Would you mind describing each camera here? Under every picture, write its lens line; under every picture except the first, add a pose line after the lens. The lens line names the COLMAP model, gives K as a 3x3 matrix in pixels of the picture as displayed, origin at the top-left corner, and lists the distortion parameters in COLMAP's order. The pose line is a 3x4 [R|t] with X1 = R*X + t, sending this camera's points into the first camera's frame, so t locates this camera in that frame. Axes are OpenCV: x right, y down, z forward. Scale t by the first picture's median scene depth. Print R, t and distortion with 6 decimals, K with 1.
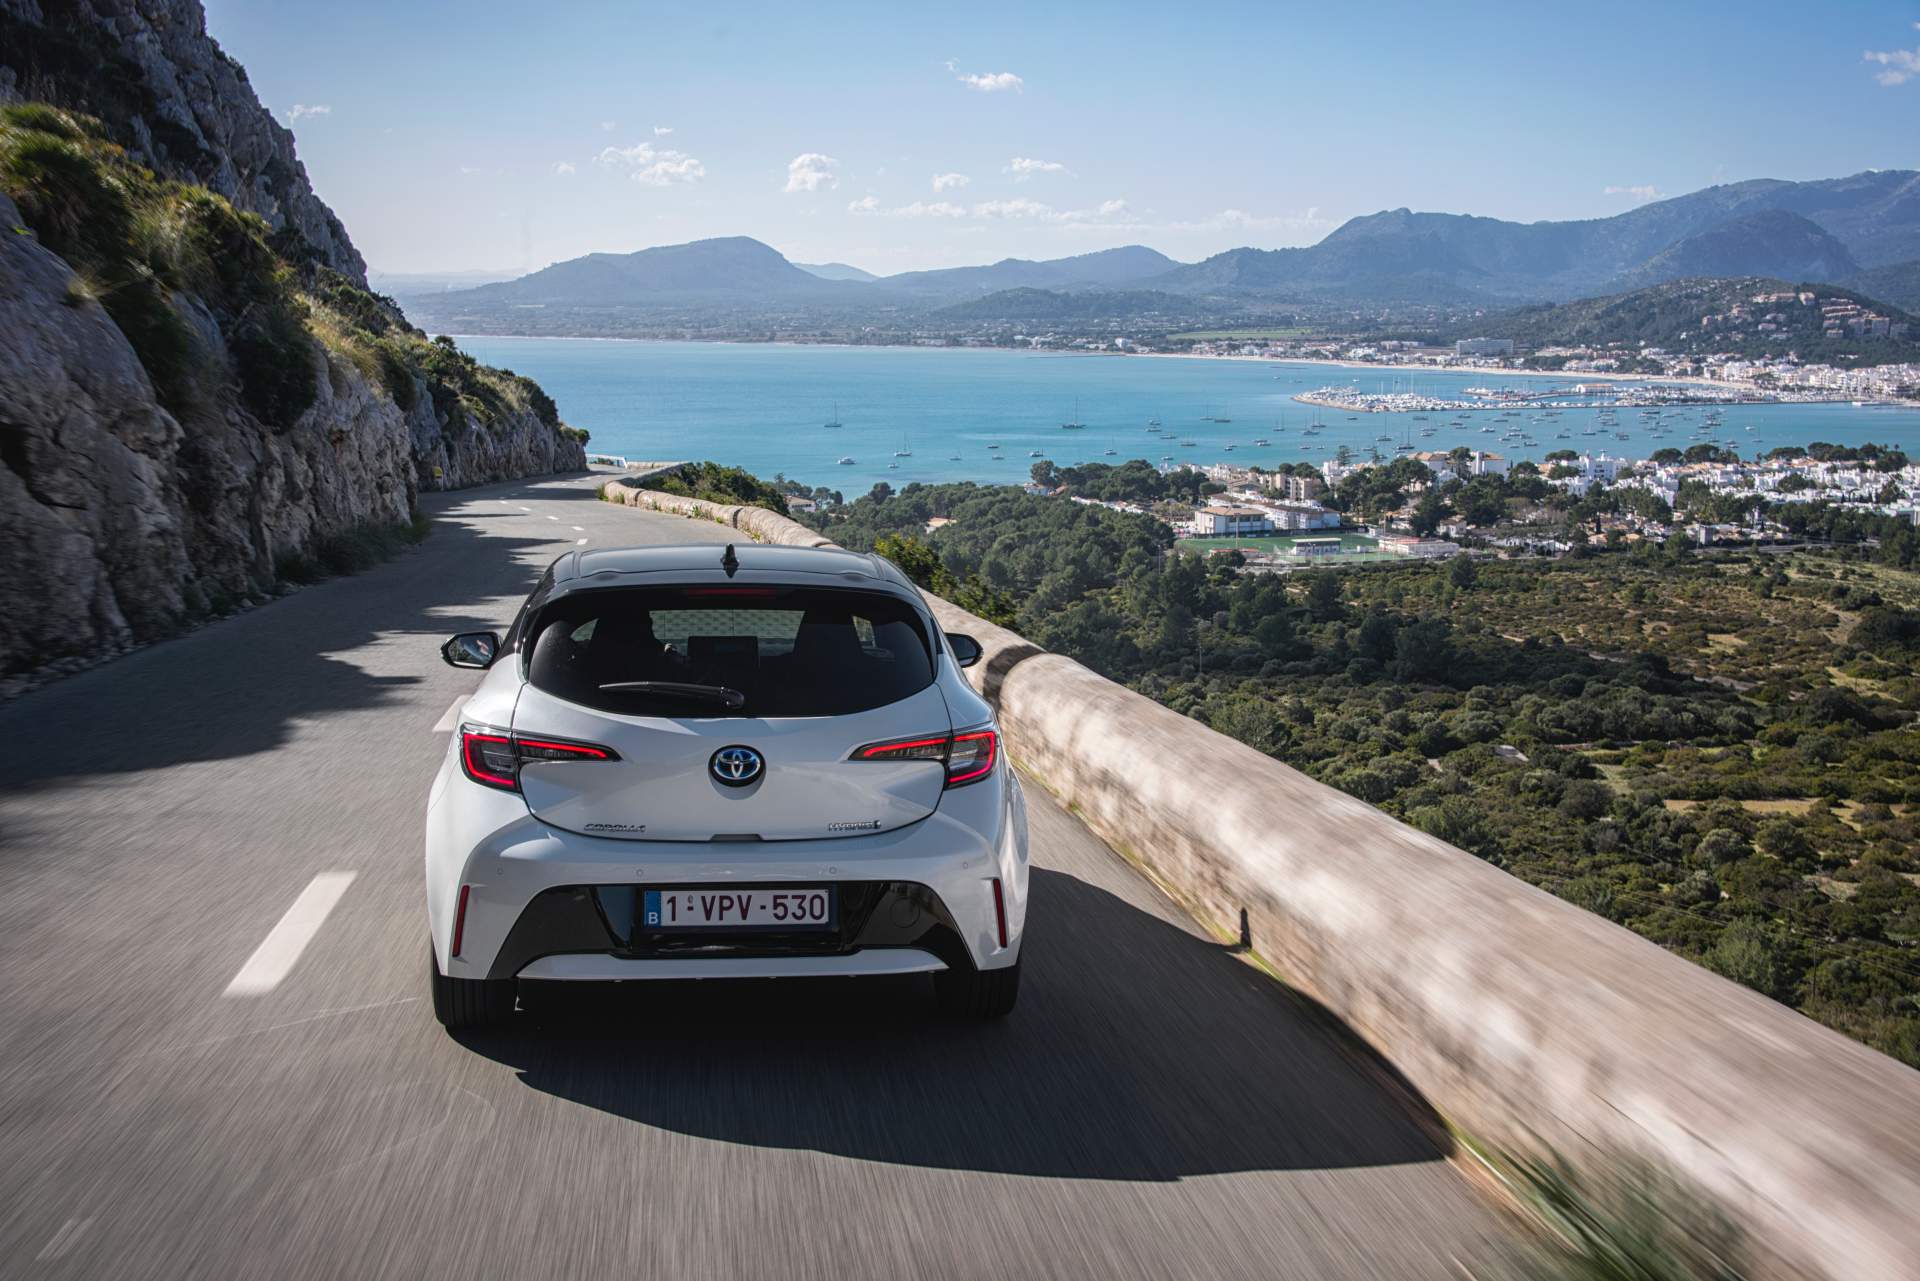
lens RADIAL K [[2453.2, 0, 960.0], [0, 2453.2, 640.5], [0, 0, 1]] dist [0.103844, -0.010685]
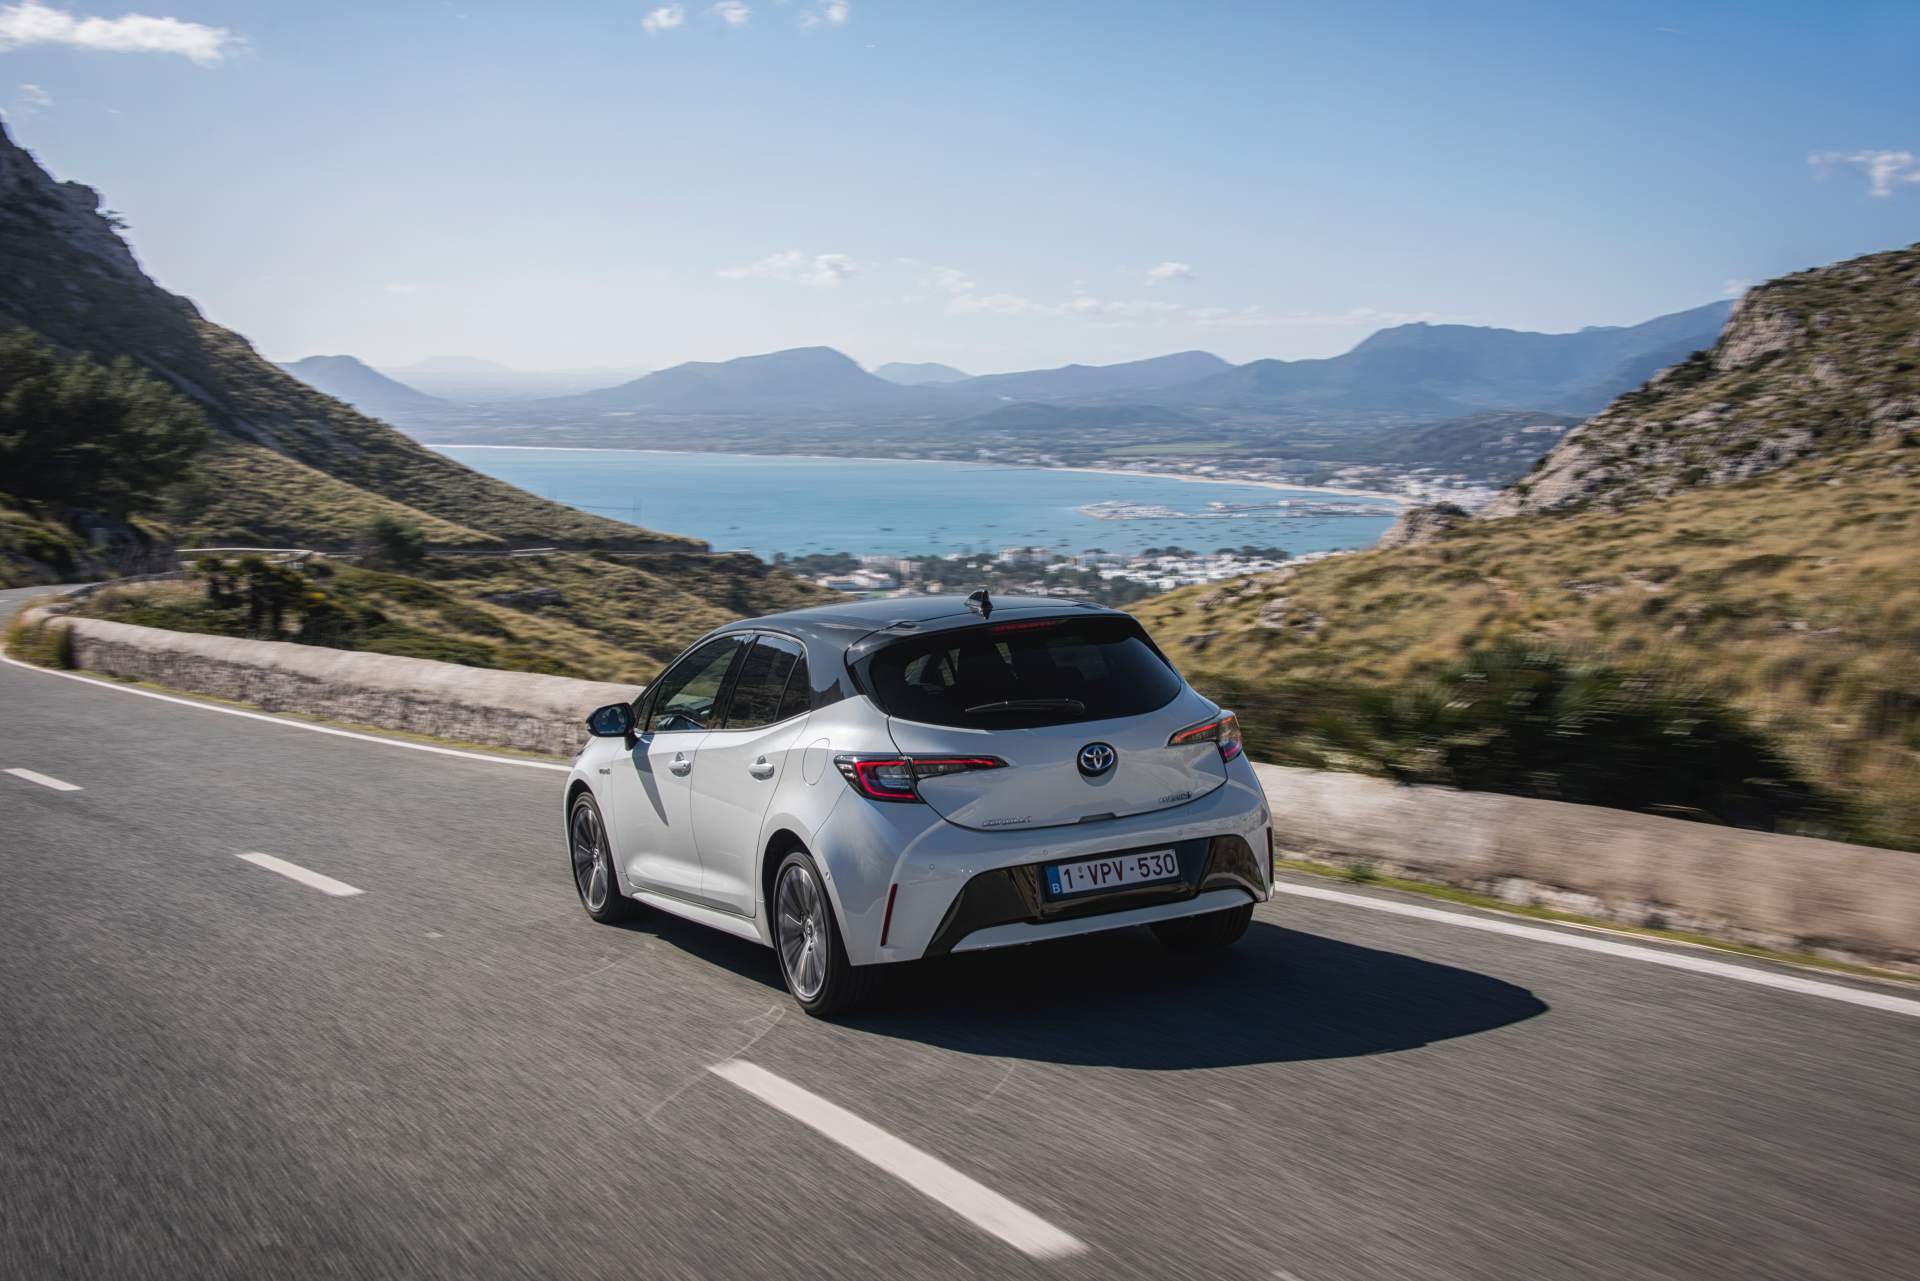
lens RADIAL K [[2453.2, 0, 960.0], [0, 2453.2, 640.5], [0, 0, 1]] dist [0.103844, -0.010685]
pose [[0.830281, -0.058875, 0.554226, -0.685018], [0.093633, 0.995006, -0.034573, 0.022826], [-0.549423, 0.080599, 0.831648, -0.000584]]
